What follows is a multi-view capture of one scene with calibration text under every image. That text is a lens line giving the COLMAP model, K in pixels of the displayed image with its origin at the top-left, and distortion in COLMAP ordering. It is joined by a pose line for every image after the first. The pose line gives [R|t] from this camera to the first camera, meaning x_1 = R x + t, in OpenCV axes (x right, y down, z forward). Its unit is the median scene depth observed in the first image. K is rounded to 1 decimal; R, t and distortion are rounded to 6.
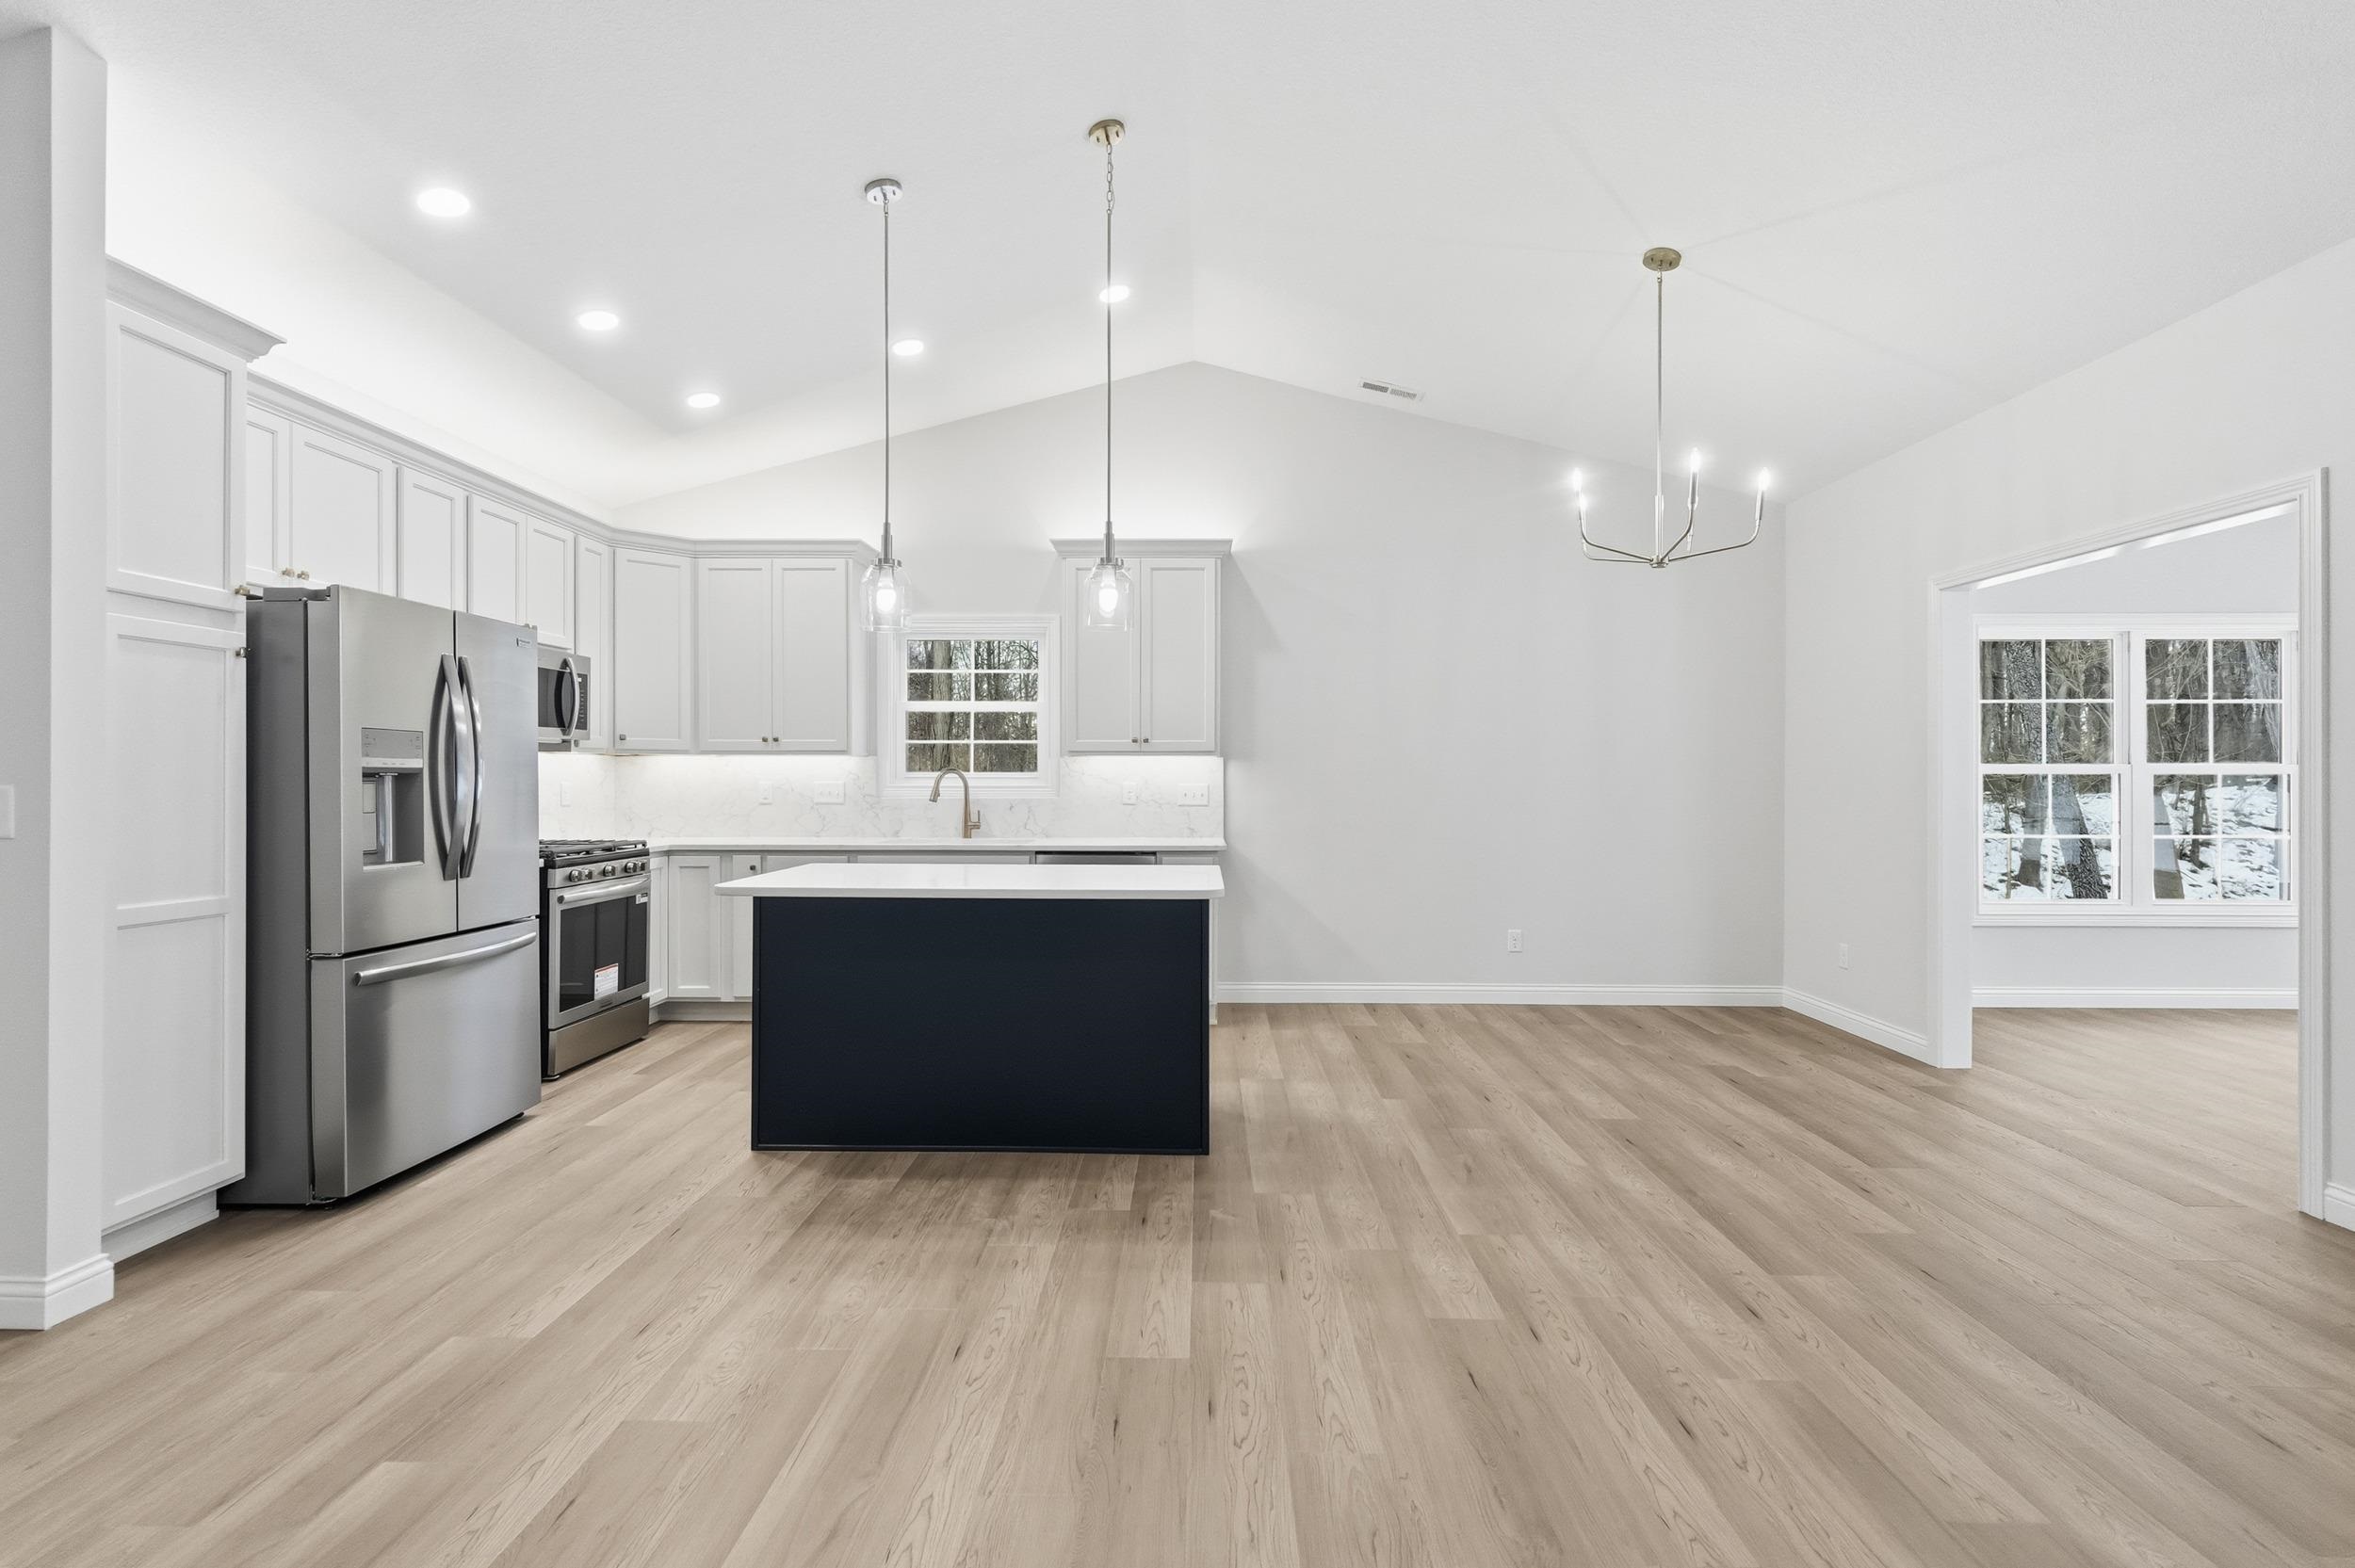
lens RADIAL K [[1075.4, 0, 1177.6], [0, 1075.4, 780.2], [0, 0, 1]] dist [-0.001139, -0.000574]
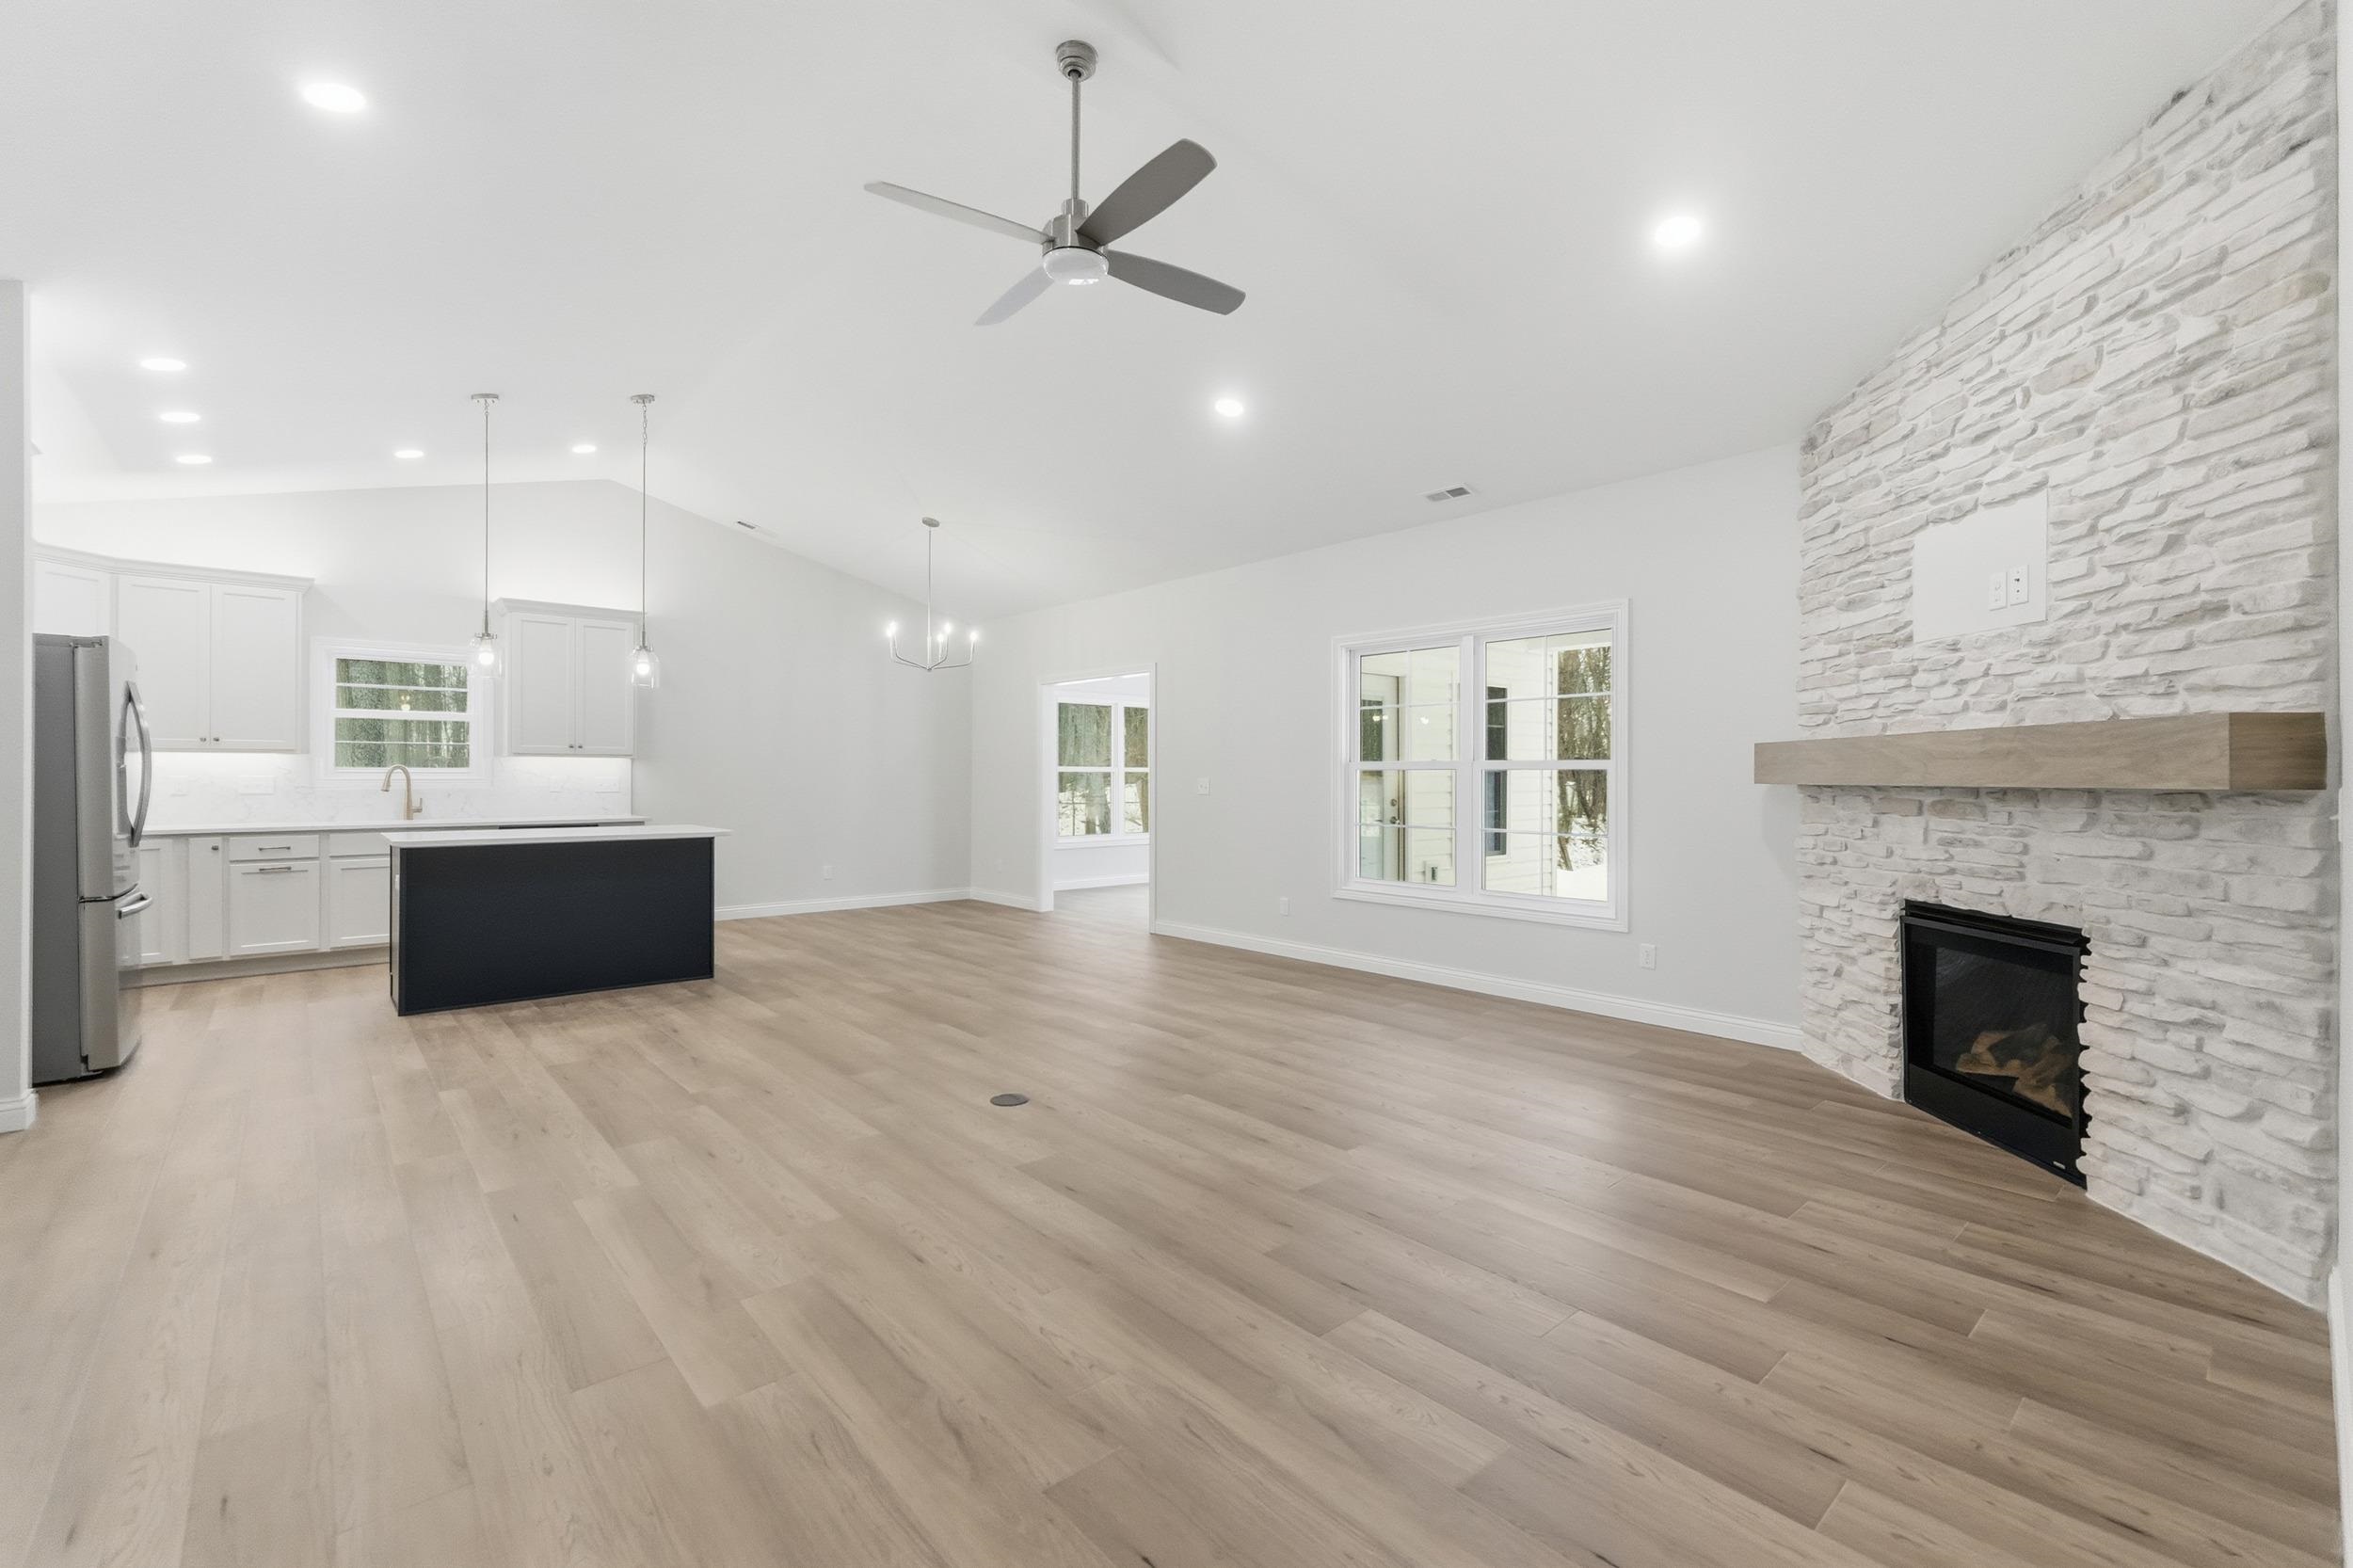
lens RADIAL K [[996.9, 0, 1173.4], [0, 996.9, 774.2], [0, 0, 1]] dist [0.000427, 0.000699]
pose [[0.735187, 0.001017, 0.677864, -0.450774], [-0.000130, 0.999999, -0.001358, 0.001535], [-0.677865, 0.000910, 0.735186, -0.650516]]
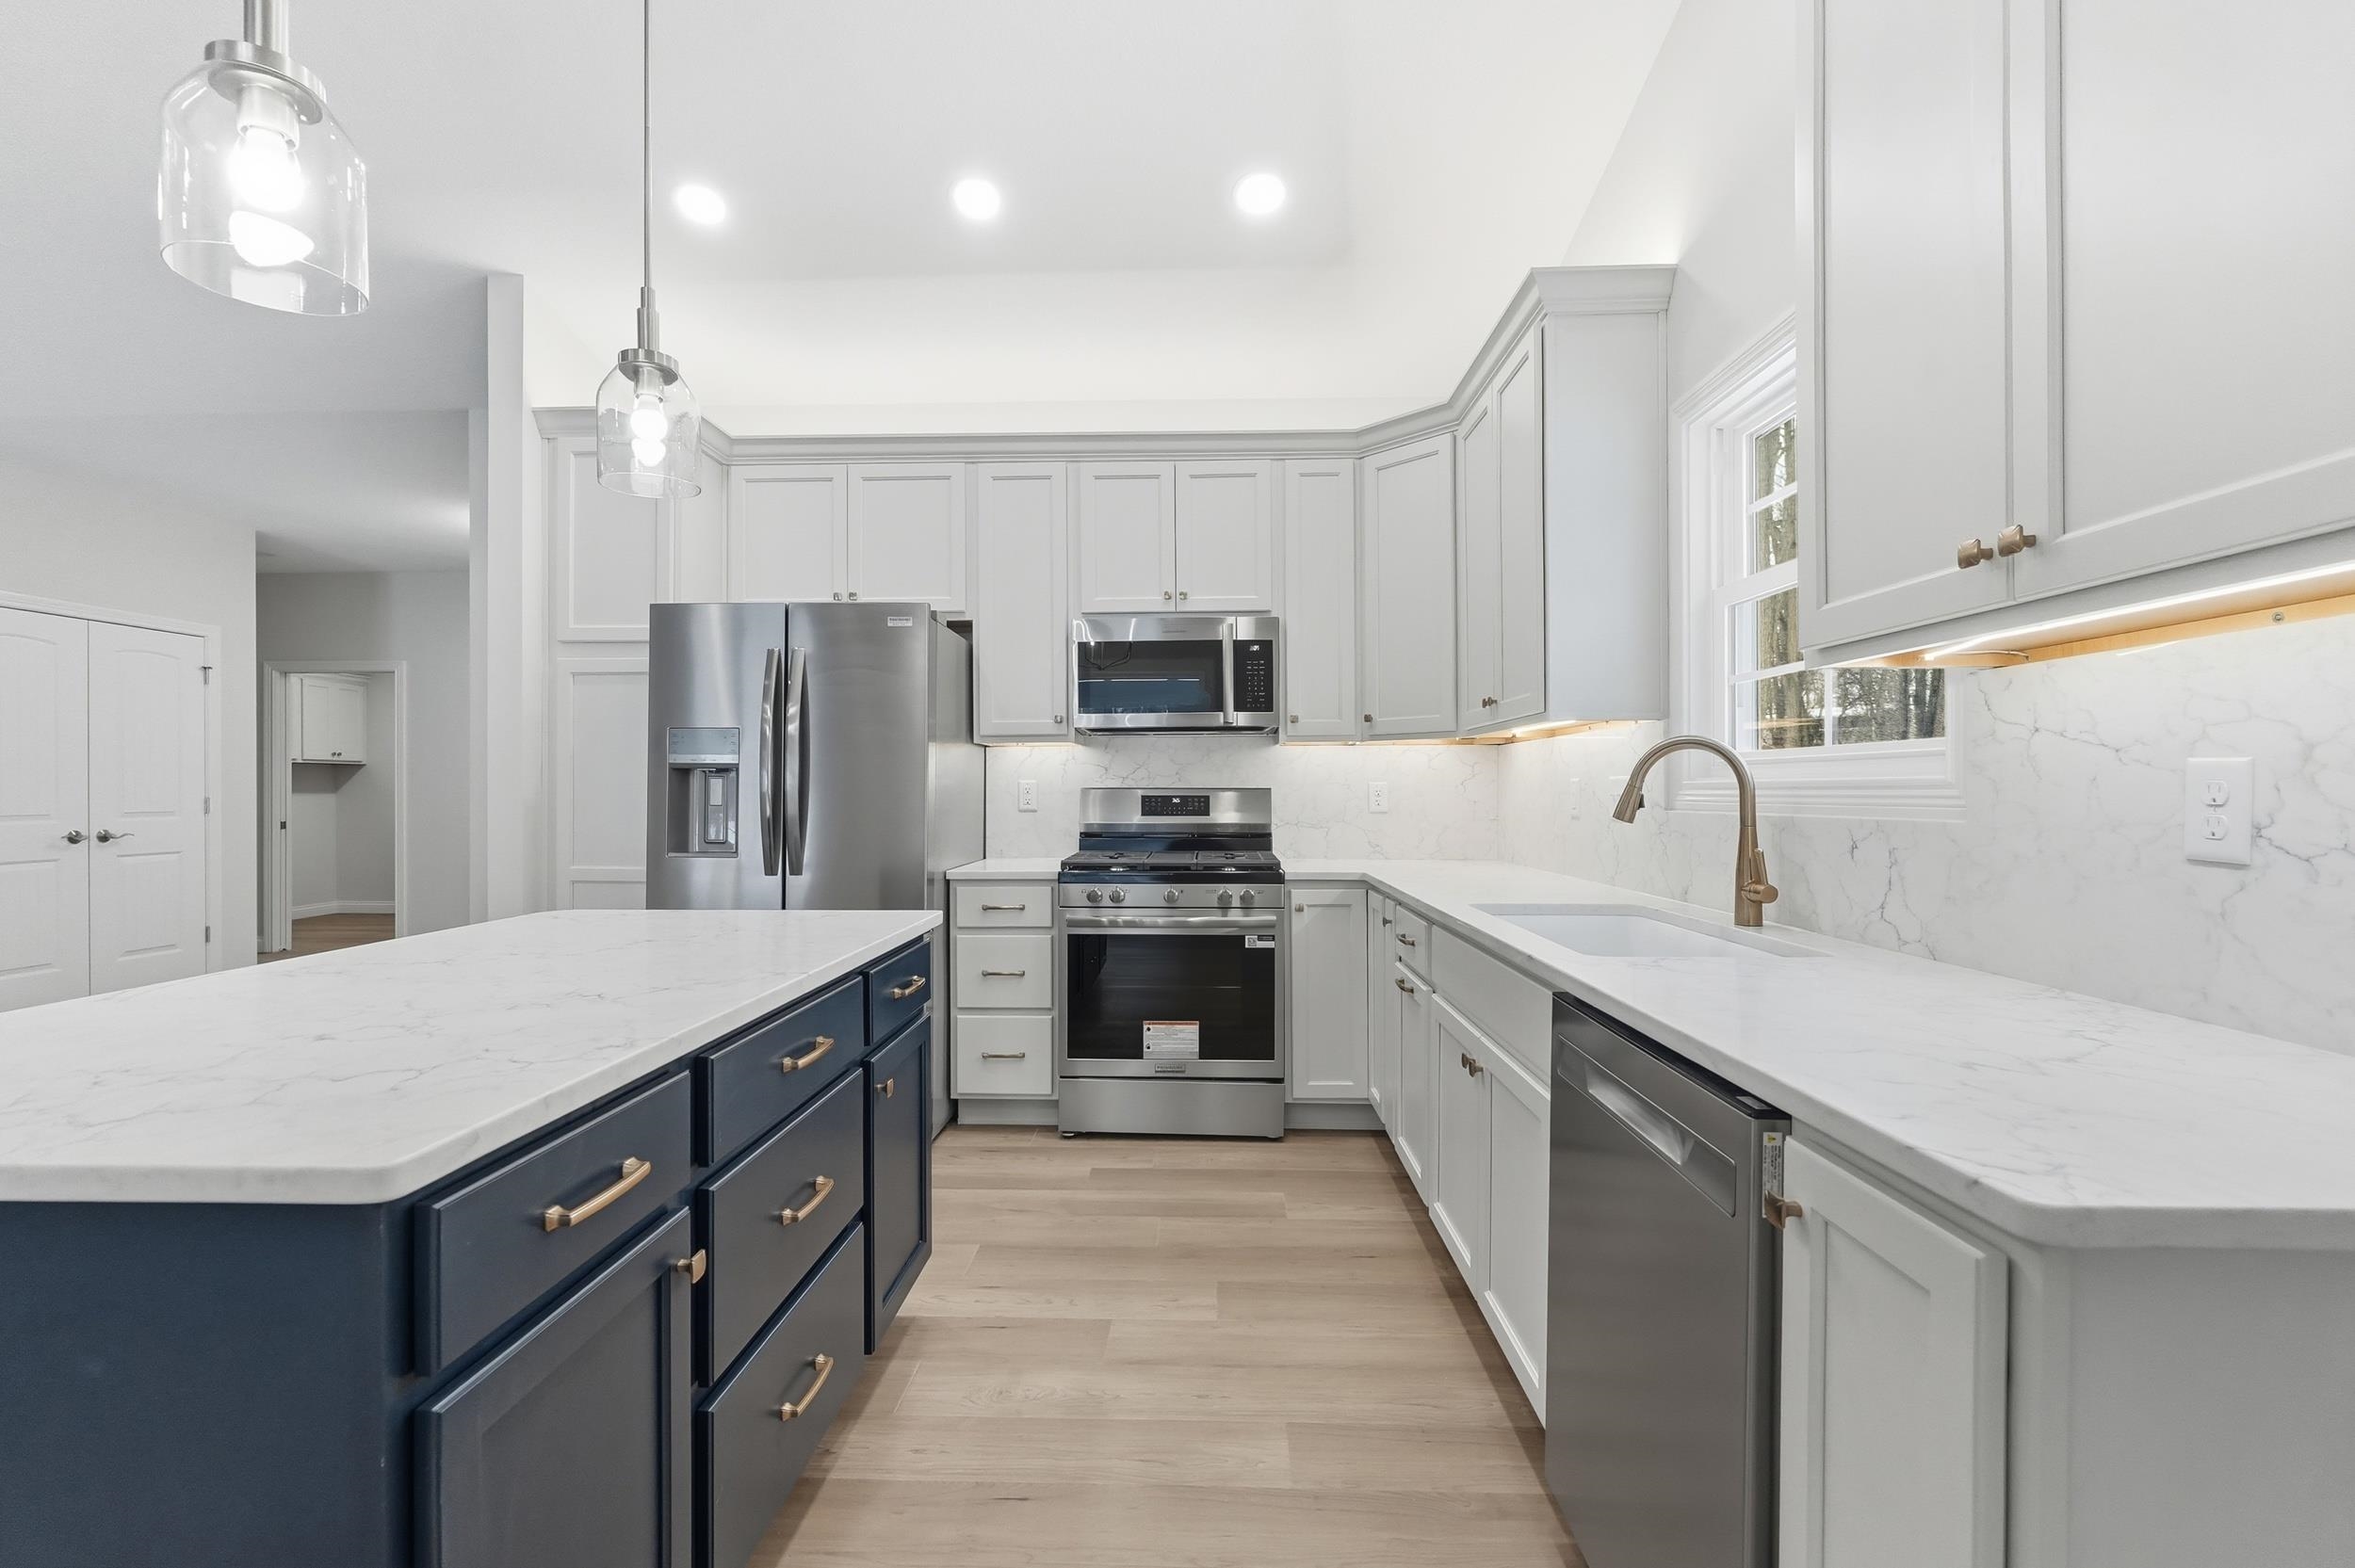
lens RADIAL K [[1023.7, 0, 1178.1], [0, 1023.7, 790.9], [0, 0, 1]] dist [0.001380, 0.000346]
pose [[-0.008385, -0.001139, -0.999964, 0.211693], [-0.001423, 0.999998, -0.001127, 0.012310], [0.999964, 0.001414, -0.008387, 1.103105]]
